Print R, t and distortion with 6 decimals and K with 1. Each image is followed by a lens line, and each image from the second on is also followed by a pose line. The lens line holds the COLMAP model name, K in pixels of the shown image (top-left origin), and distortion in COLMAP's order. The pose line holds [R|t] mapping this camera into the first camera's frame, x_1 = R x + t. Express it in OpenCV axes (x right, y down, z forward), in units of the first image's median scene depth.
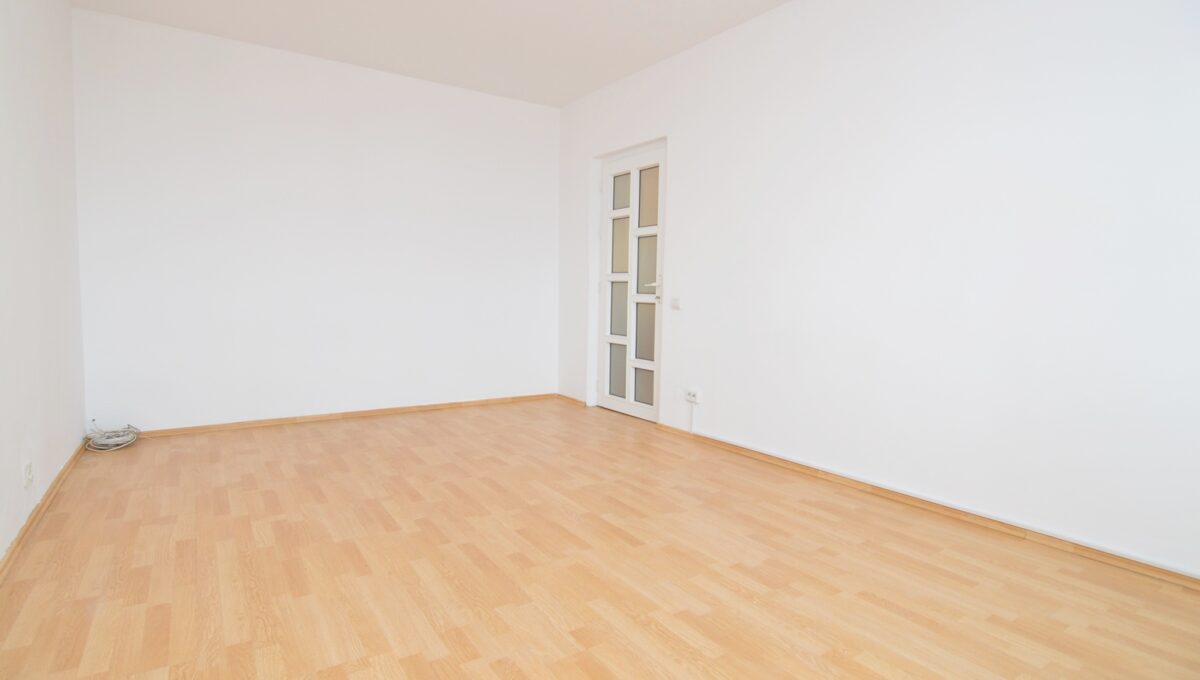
lens RADIAL K [[588.2, 0, 592.4], [0, 588.2, 338.6], [0, 0, 1]] dist [-0.008448, -0.009715]
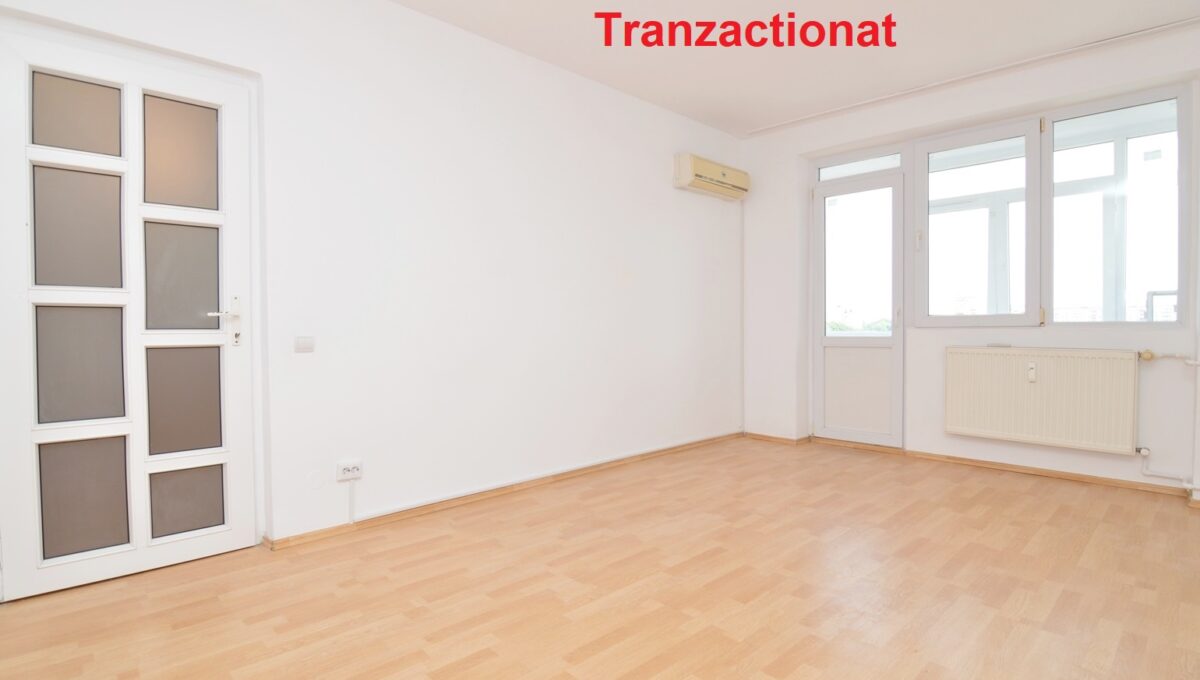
lens RADIAL K [[588.2, 0, 592.4], [0, 588.2, 338.6], [0, 0, 1]] dist [-0.008448, -0.009715]
pose [[-0.160461, -0.042142, 0.986142, -0.910392], [0.077383, 0.995476, 0.055132, -0.124728], [-0.984004, 0.085157, -0.156474, 1.291486]]
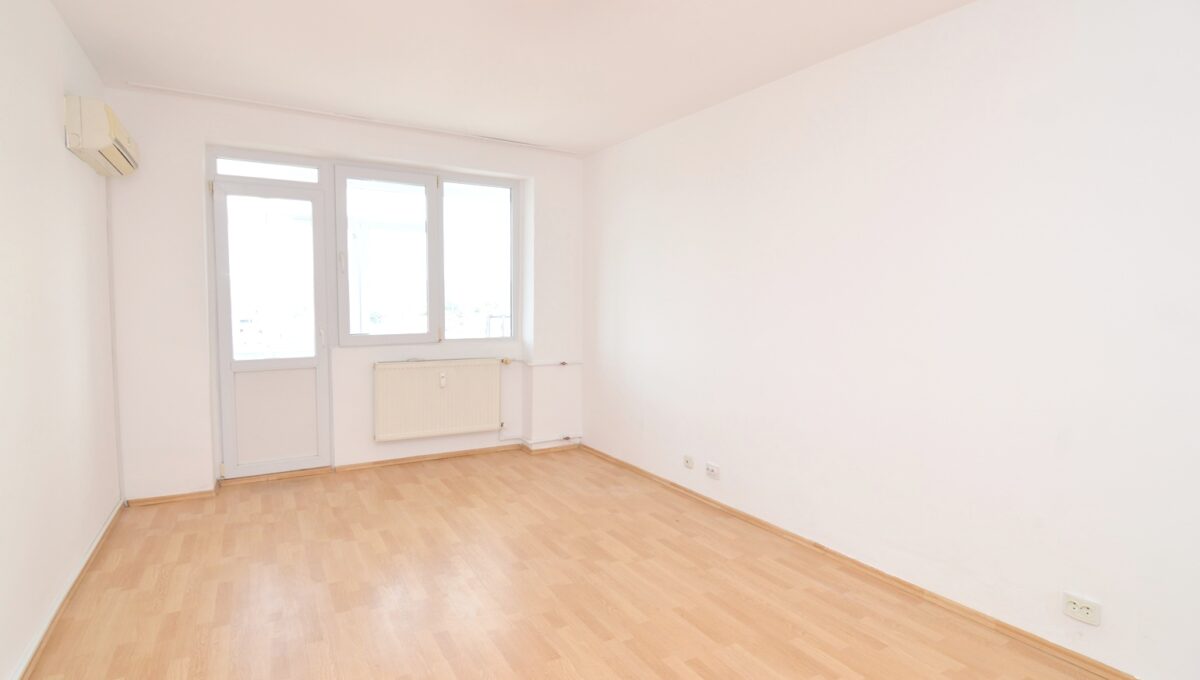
lens RADIAL K [[588.2, 0, 592.4], [0, 588.2, 338.6], [0, 0, 1]] dist [-0.008448, -0.009715]
pose [[-0.997129, -0.033212, 0.068053, -0.222228], [-0.022757, 0.988573, 0.149014, -0.298701], [-0.072224, 0.147038, -0.986490, 1.786463]]
